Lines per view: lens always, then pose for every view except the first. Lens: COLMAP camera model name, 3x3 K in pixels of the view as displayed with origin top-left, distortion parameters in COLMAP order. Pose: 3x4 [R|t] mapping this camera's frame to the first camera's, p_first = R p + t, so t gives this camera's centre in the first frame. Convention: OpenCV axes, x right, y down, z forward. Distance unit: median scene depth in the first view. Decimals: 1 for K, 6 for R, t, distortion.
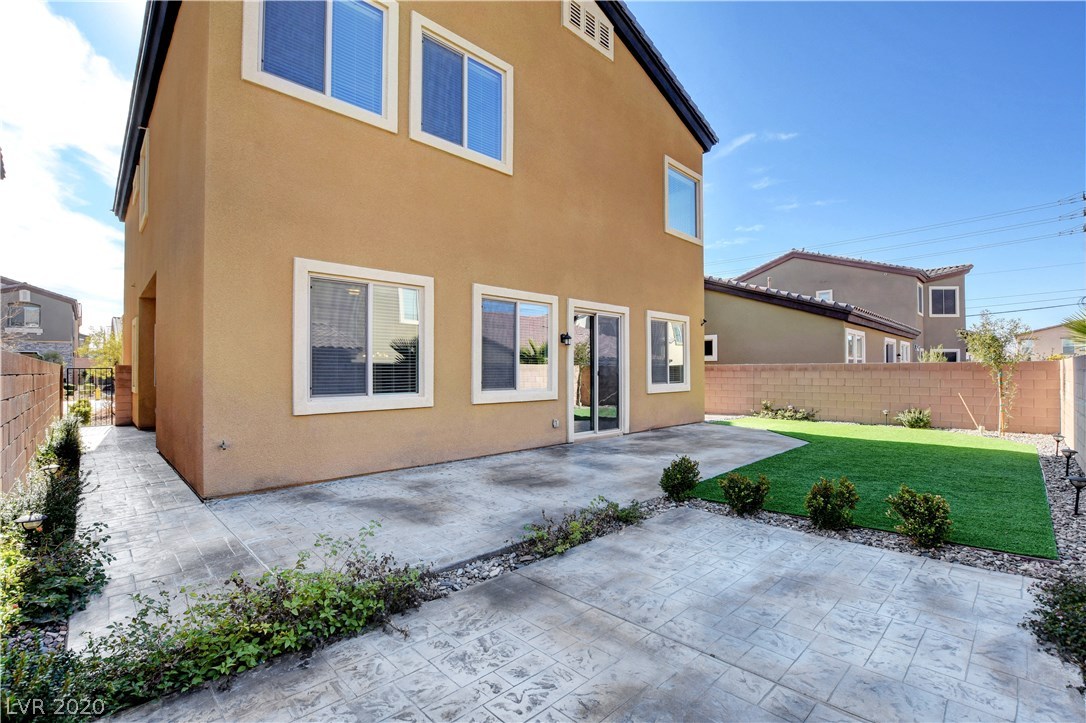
lens RADIAL K [[486.6, 0, 549.6], [0, 486.6, 362.6], [0, 0, 1]] dist [-0.030016, 0.003921]
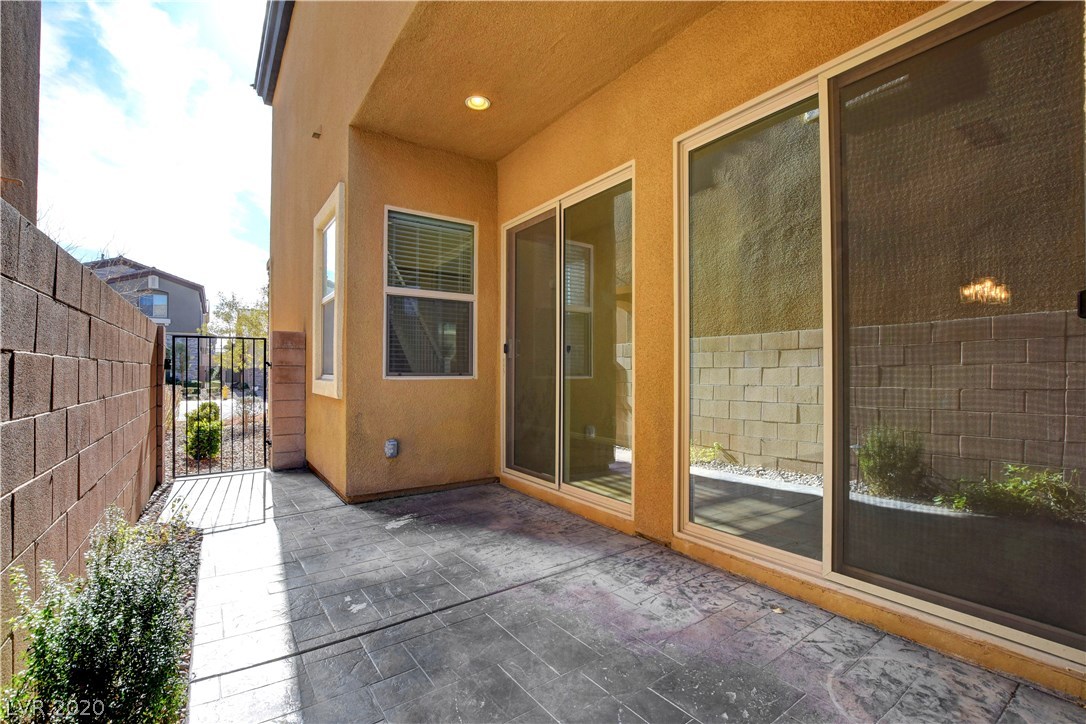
lens RADIAL K [[486.6, 0, 537.4], [0, 486.6, 365.3], [0, 0, 1]] dist [-0.030016, 0.003921]
pose [[0.983827, 0.002239, -0.179107, -0.231759], [-0.002105, 0.999997, 0.000938, 0.013751], [0.179109, -0.000546, 0.983829, 0.237382]]
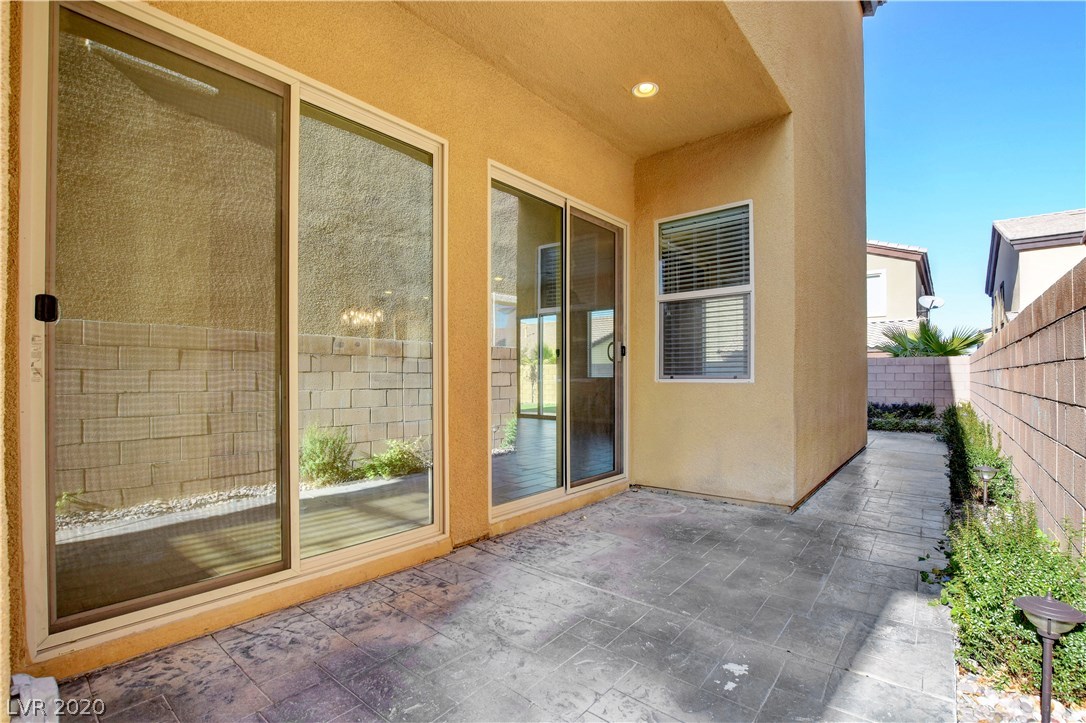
lens RADIAL K [[486.6, 0, 556.3], [0, 486.6, 378.9], [0, 0, 1]] dist [-0.030016, 0.003921]
pose [[-0.111339, 0.001029, 0.993782, -0.287134], [-0.014268, 0.999895, -0.002634, 0.015094], [-0.993680, -0.014472, -0.111313, 0.293053]]
